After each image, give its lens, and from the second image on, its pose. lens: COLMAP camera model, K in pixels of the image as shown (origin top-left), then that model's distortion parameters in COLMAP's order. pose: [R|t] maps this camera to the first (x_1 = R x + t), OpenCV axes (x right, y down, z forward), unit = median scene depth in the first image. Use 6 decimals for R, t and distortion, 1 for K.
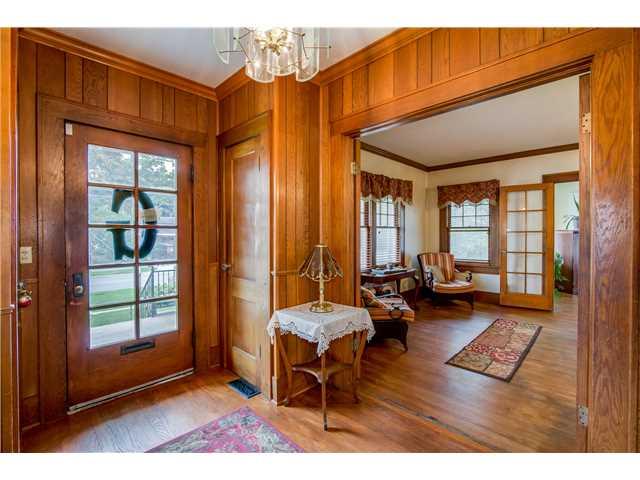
lens RADIAL K [[293.5, 0, 318.8], [0, 293.5, 236.8], [0, 0, 1]] dist [-0.017107, -0.000389]
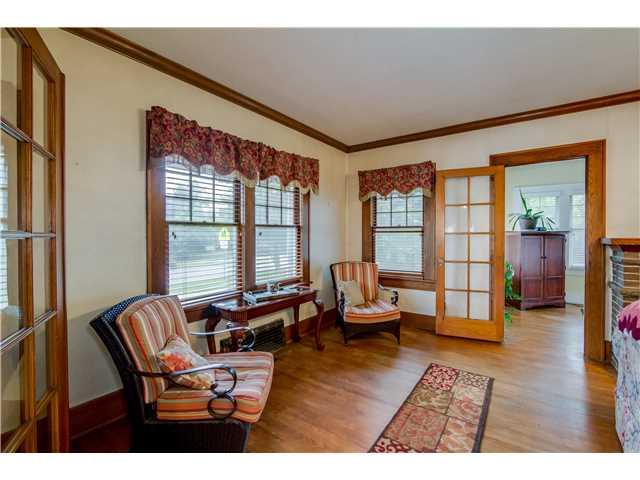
lens RADIAL K [[293.5, 0, 318.8], [0, 293.5, 236.8], [0, 0, 1]] dist [-0.017107, -0.000389]
pose [[0.988068, 0.000320, 0.154015, 0.220979], [0.000038, 0.999997, -0.002319, -0.006579], [-0.154015, 0.002297, 0.988066, 0.325062]]
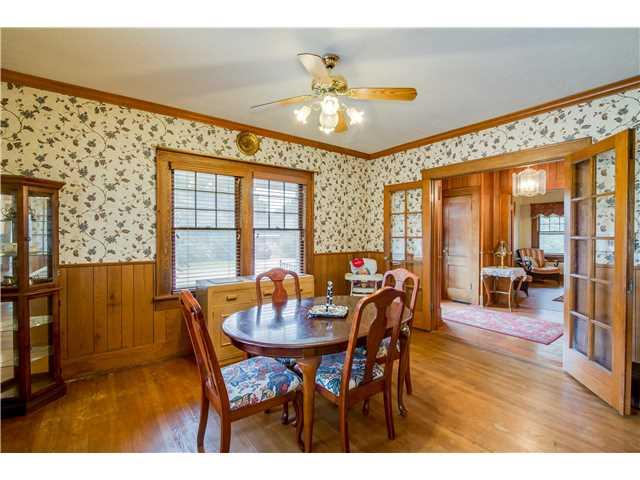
lens RADIAL K [[293.5, 0, 318.8], [0, 293.5, 236.8], [0, 0, 1]] dist [-0.017107, -0.000389]
pose [[0.989089, 0.005043, -0.147232, -0.504821], [-0.005082, 0.999987, 0.000116, -0.000840], [0.147231, 0.000634, 0.989102, -0.709960]]
